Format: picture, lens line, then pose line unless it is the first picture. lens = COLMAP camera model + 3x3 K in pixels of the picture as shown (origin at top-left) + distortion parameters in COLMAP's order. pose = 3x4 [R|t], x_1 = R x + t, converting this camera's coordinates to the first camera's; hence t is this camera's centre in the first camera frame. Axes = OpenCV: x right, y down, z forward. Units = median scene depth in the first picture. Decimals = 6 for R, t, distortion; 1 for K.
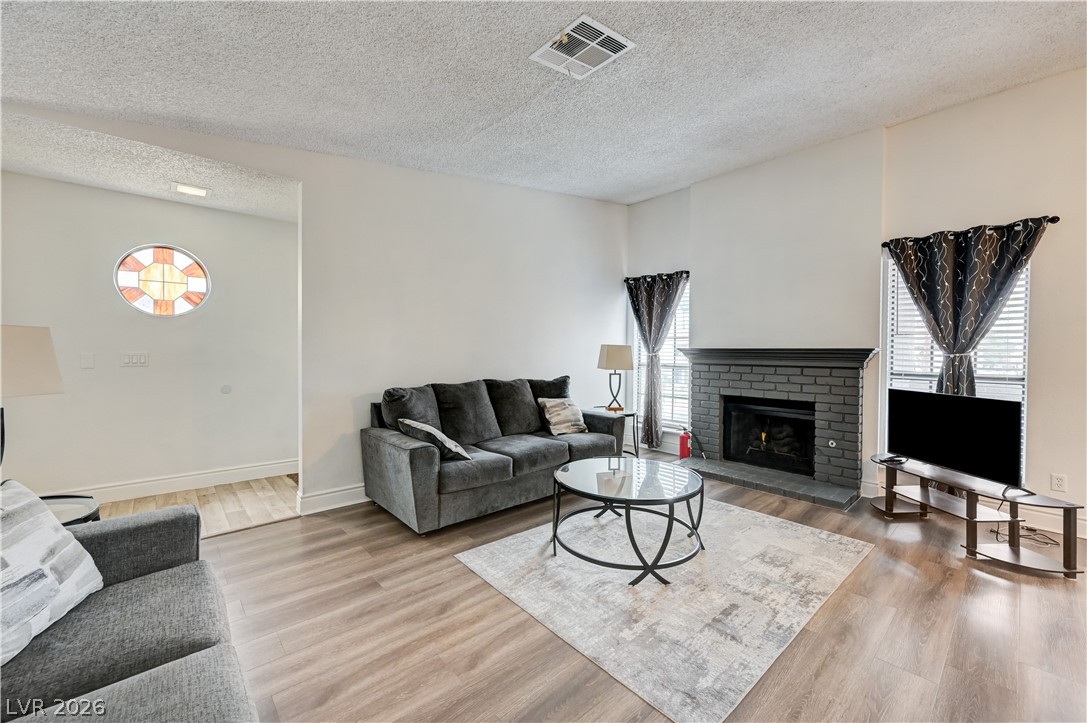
lens RADIAL K [[431.9, 0, 546.7], [0, 431.9, 355.8], [0, 0, 1]] dist [-0.000277, 0.000169]
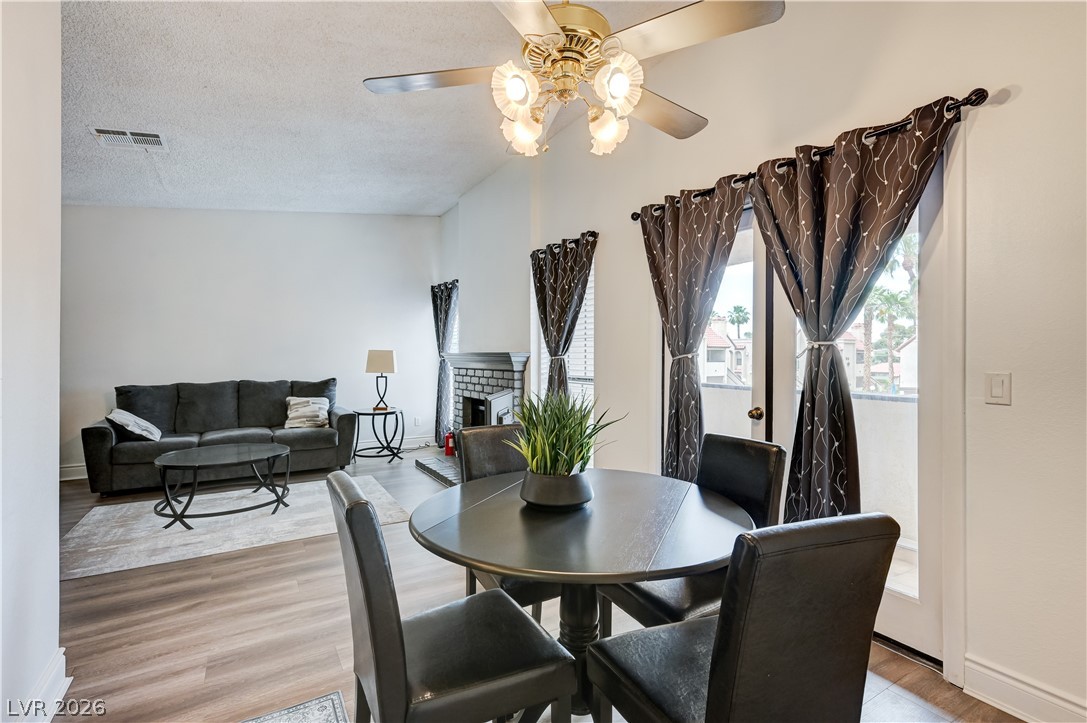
lens RADIAL K [[496.1, 0, 547.2], [0, 496.1, 355.7], [0, 0, 1]] dist [0.012308, -0.000162]
pose [[0.983442, -0.003716, -0.181186, 1.142102], [0.001387, 0.999915, -0.012983, 0.008727], [0.181219, 0.012516, 0.983363, -0.227607]]
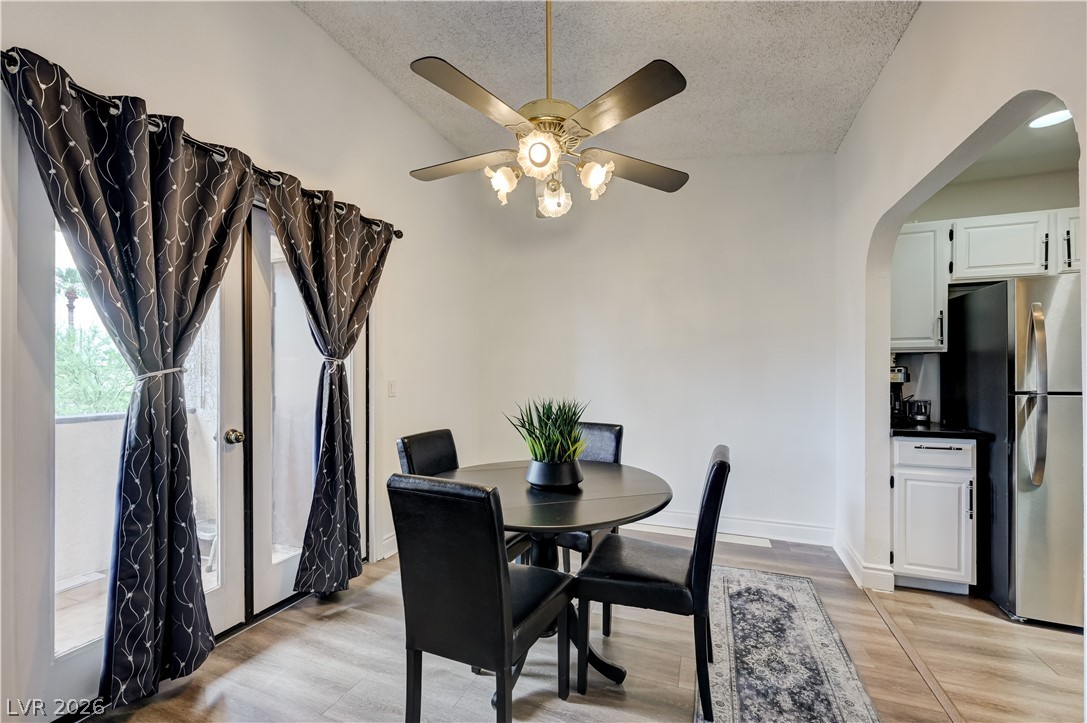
lens RADIAL K [[432.3, 0, 551.6], [0, 432.3, 375.4], [0, 0, 1]] dist [-0.000949, 0.000056]
pose [[-0.463824, -0.008716, 0.885885, 0.577329], [0.008445, 0.999863, 0.014258, 0.001583], [-0.885887, 0.014094, -0.463686, 0.516762]]
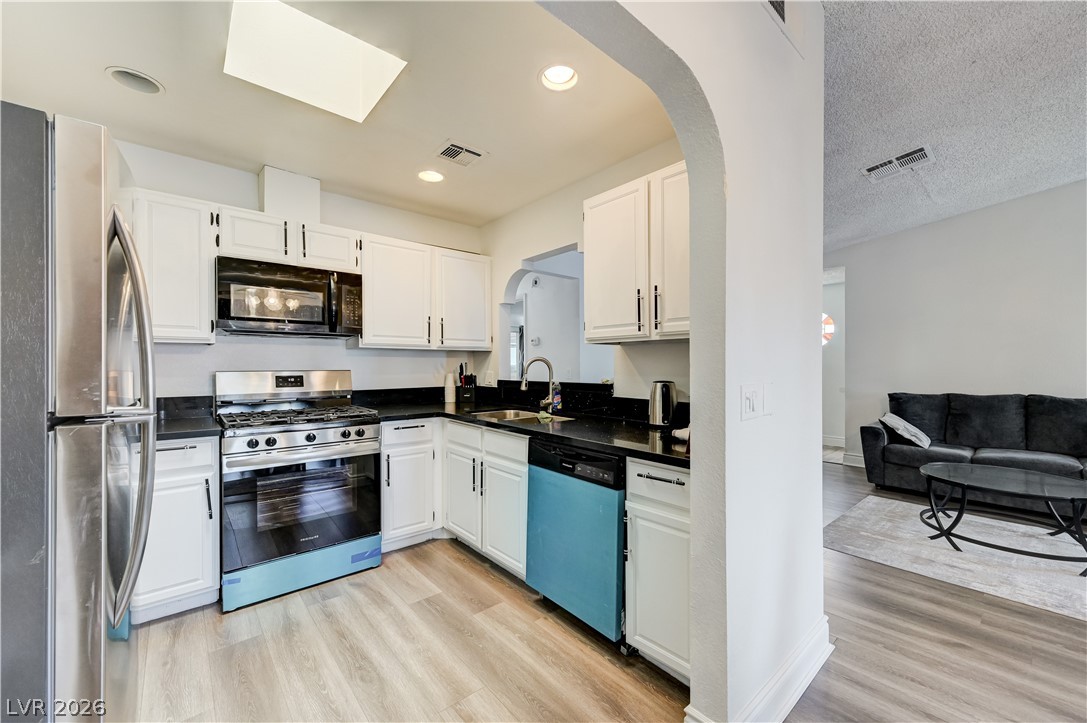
lens RADIAL K [[425.5, 0, 547.9], [0, 425.5, 366.1], [0, 0, 1]] dist [0.001408, 0.000443]
pose [[-0.016731, -0.006128, -0.999841, 1.066002], [-0.011281, 0.999919, -0.005939, 0.009909], [0.999796, 0.011180, -0.016799, -0.121742]]
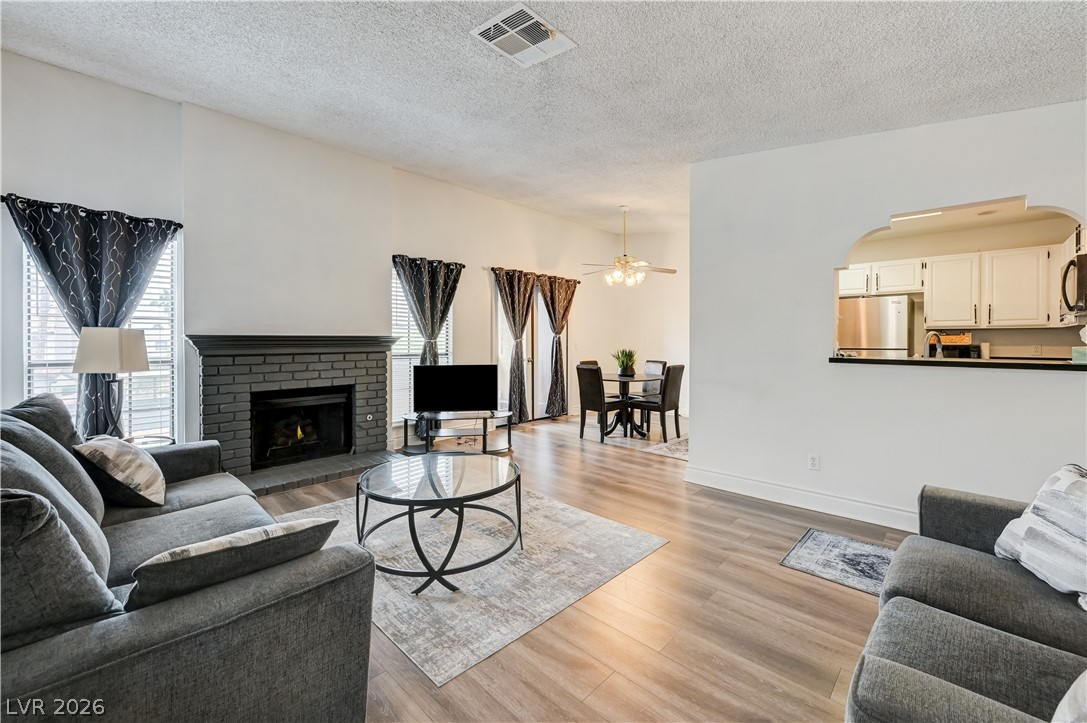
lens RADIAL K [[439.0, 0, 550.6], [0, 439.0, 343.4], [0, 0, 1]] dist [0.001058, 0.000136]
pose [[-0.079639, -0.017191, 0.996676, -0.642925], [0.010753, 0.999778, 0.018104, -0.015137], [-0.996766, 0.012159, -0.079437, 0.695392]]
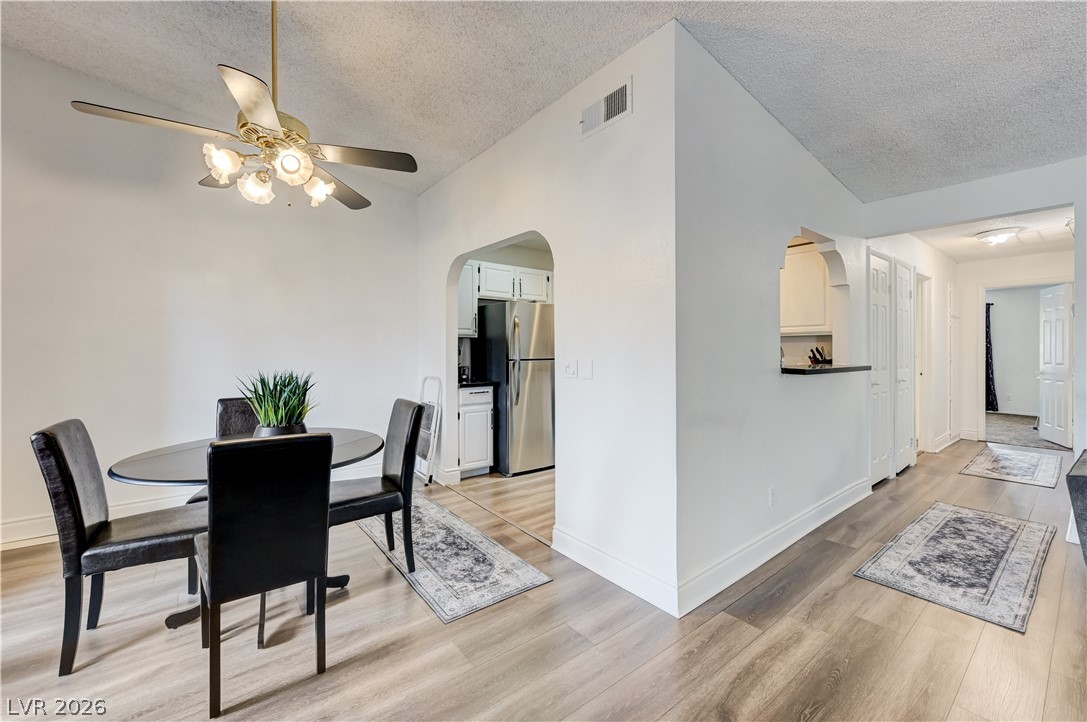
lens RADIAL K [[436.5, 0, 544.0], [0, 436.5, 351.4], [0, 0, 1]] dist [-0.000288, -0.000014]
pose [[-0.997815, -0.008435, 0.065536, 0.641386], [-0.007438, 0.999853, 0.015443, -0.002767], [-0.065657, 0.014922, -0.997731, 0.865730]]
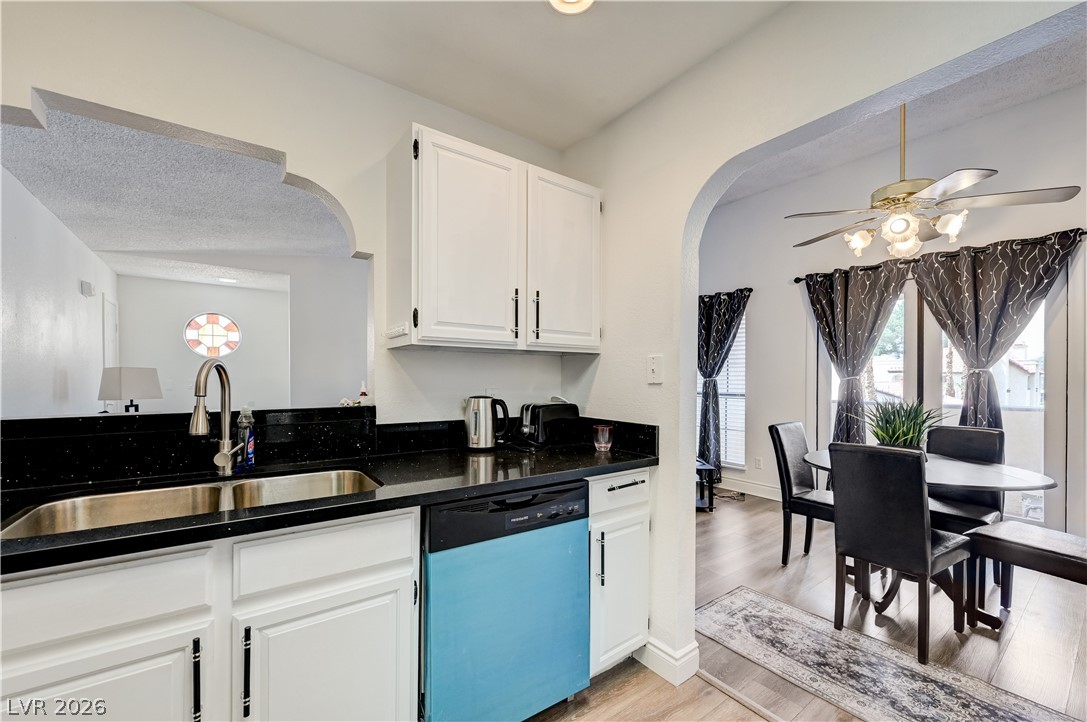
lens RADIAL K [[436.7, 0, 550.5], [0, 436.7, 380.4], [0, 0, 1]] dist [0.001023, 0.000251]
pose [[0.995937, -0.004579, -0.089938, 0.539727], [0.003981, 0.999969, -0.006826, 0.010481], [0.089967, 0.006440, 0.995924, -0.533220]]
